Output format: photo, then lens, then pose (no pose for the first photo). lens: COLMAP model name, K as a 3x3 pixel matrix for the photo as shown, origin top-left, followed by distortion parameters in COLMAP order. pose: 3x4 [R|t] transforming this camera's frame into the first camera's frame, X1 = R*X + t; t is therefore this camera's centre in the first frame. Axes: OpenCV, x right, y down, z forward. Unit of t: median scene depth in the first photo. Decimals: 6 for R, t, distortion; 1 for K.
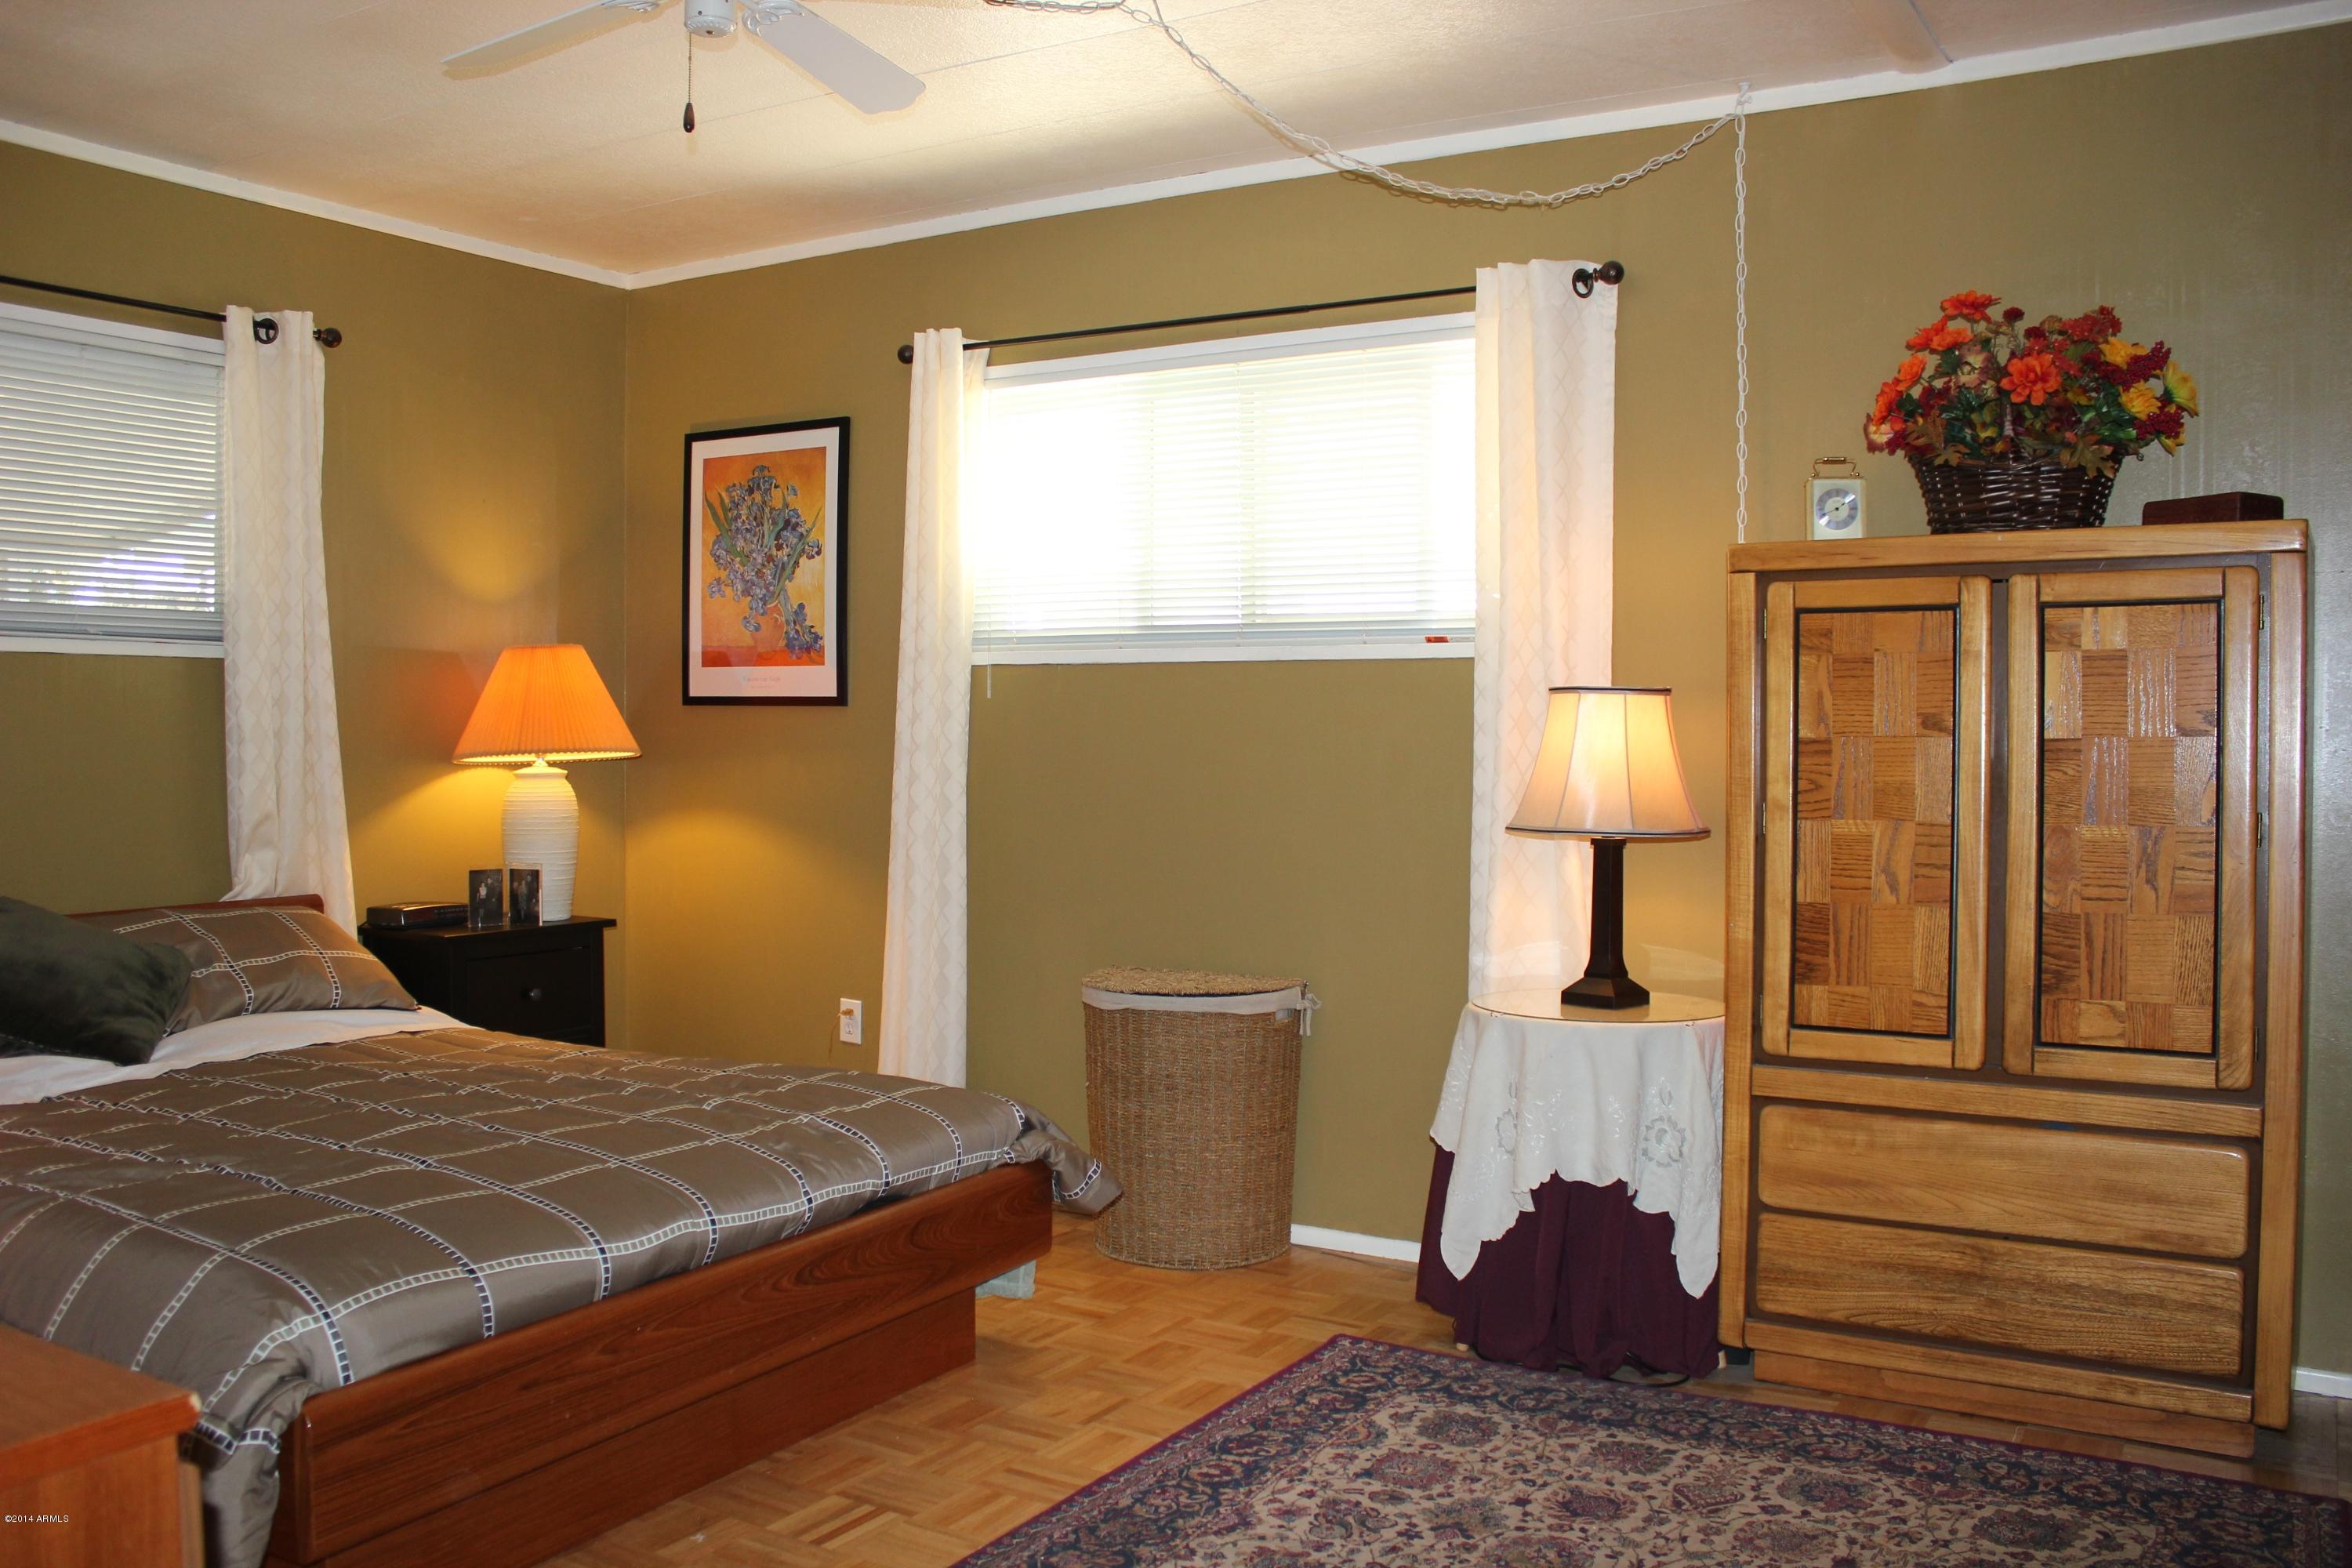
lens RADIAL K [[1923.8, 0, 1176.0], [0, 1923.8, 784.0], [0, 0, 1]] dist [-0.169396, 0.160536]
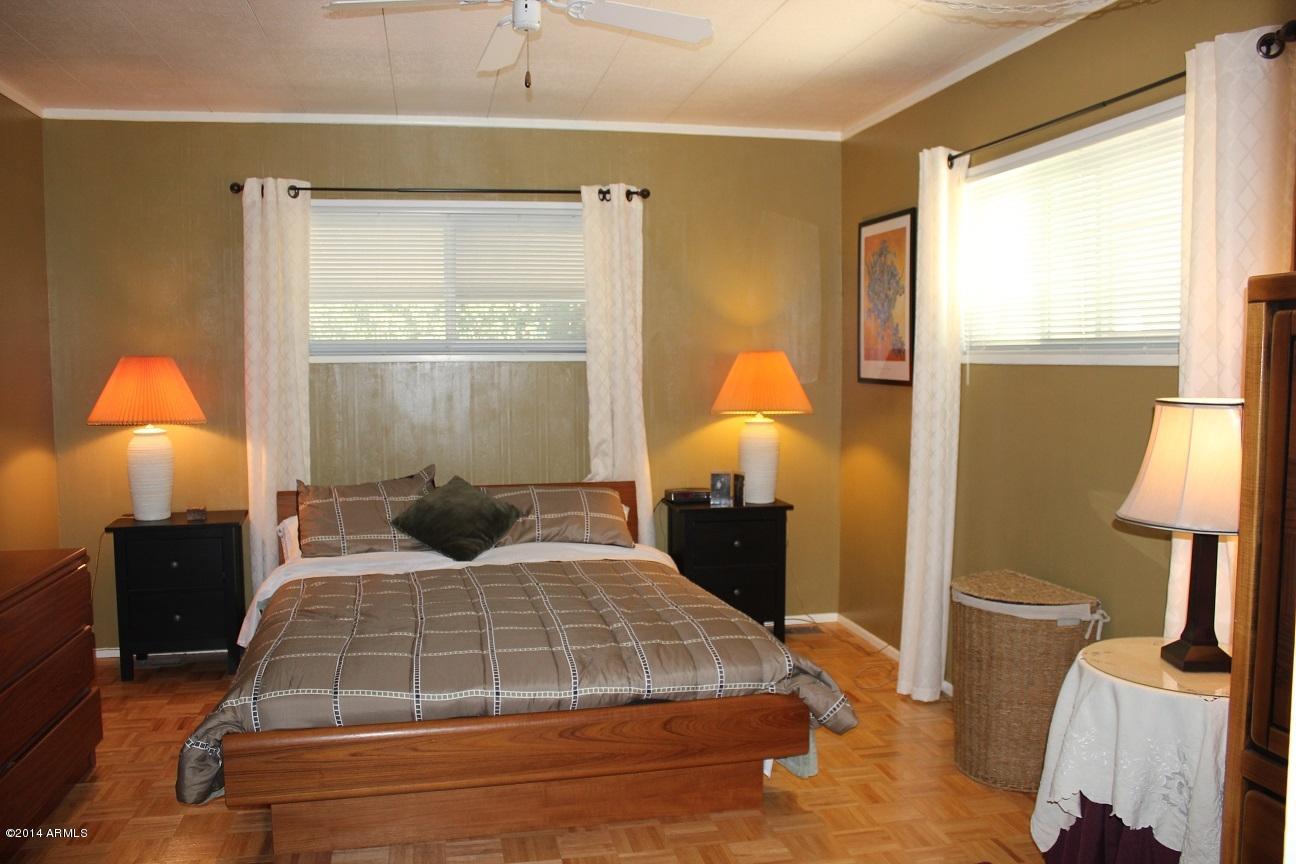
lens RADIAL K [[1060.1, 0, 648.0], [0, 1060.1, 432.0], [0, 0, 1]] dist [-0.169396, 0.160536]
pose [[0.693558, 0.043594, -0.719080, 0.358009], [-0.018142, 0.998908, 0.043060, -0.041914], [0.720172, -0.016819, 0.693592, 0.254492]]
